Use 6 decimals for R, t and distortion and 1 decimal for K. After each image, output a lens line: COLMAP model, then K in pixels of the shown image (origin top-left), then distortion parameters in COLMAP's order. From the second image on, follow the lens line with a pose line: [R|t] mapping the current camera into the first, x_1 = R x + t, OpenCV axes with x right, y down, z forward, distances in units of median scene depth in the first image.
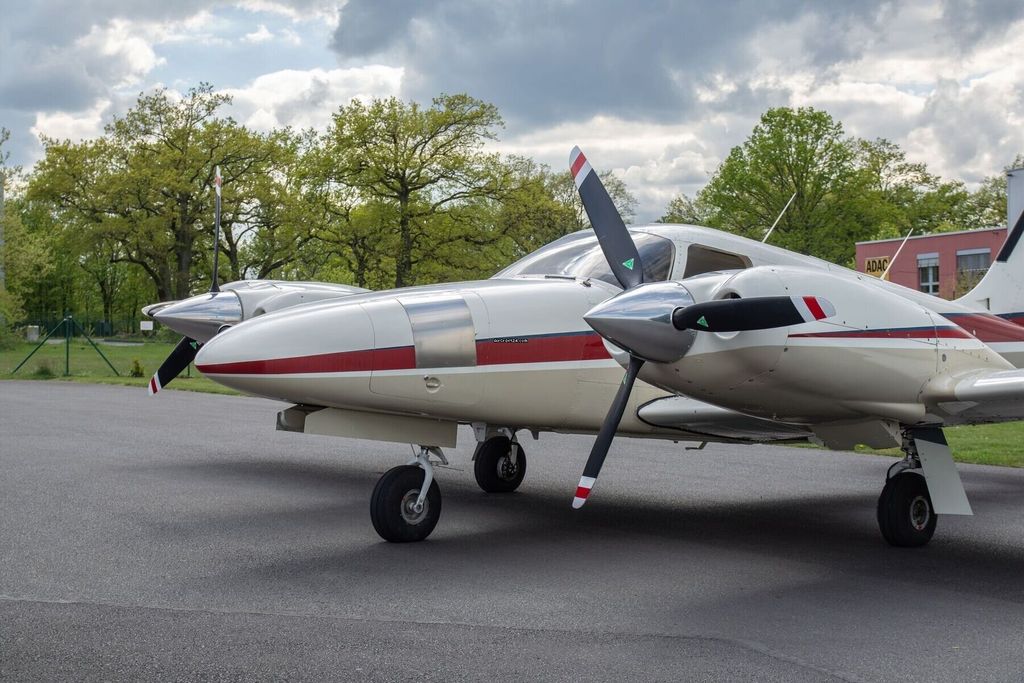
lens RADIAL K [[1761.1, 0, 507.3], [0, 1761.1, 339.4], [0, 0, 1]] dist [0.030173, 0.000000]
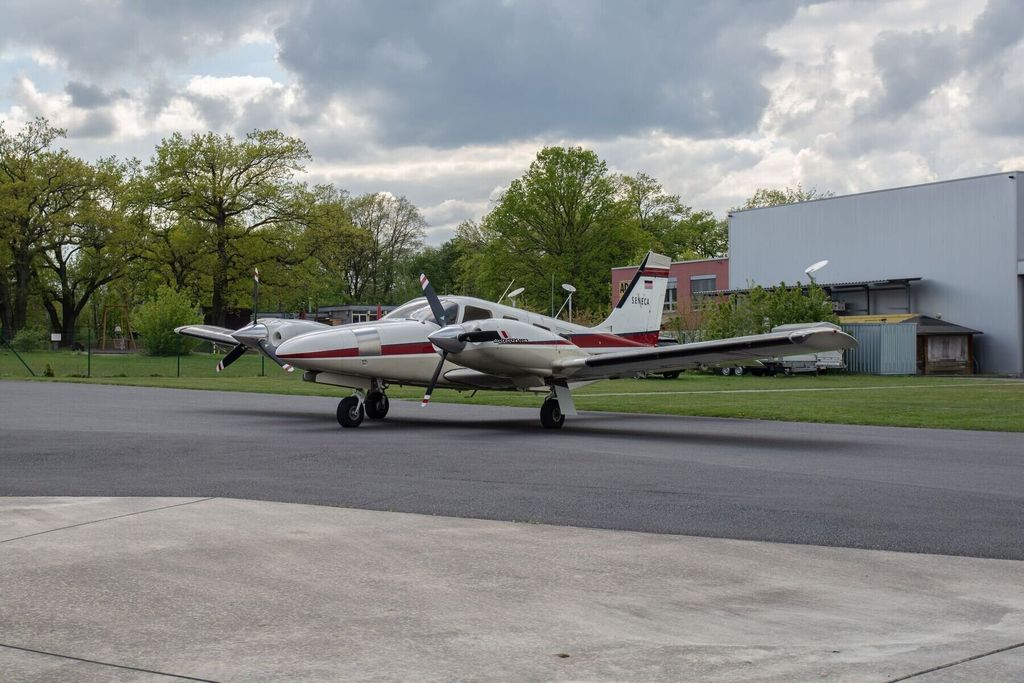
lens RADIAL K [[2090.7, 0, 511.5], [0, 2090.7, 340.4], [0, 0, 1]] dist [-0.084792, 0.000000]
pose [[0.993083, 0.000363, 0.117410, -0.031407], [0.000225, 0.999988, -0.004994, 0.001353], [-0.117411, 0.004986, 0.993071, -0.341515]]
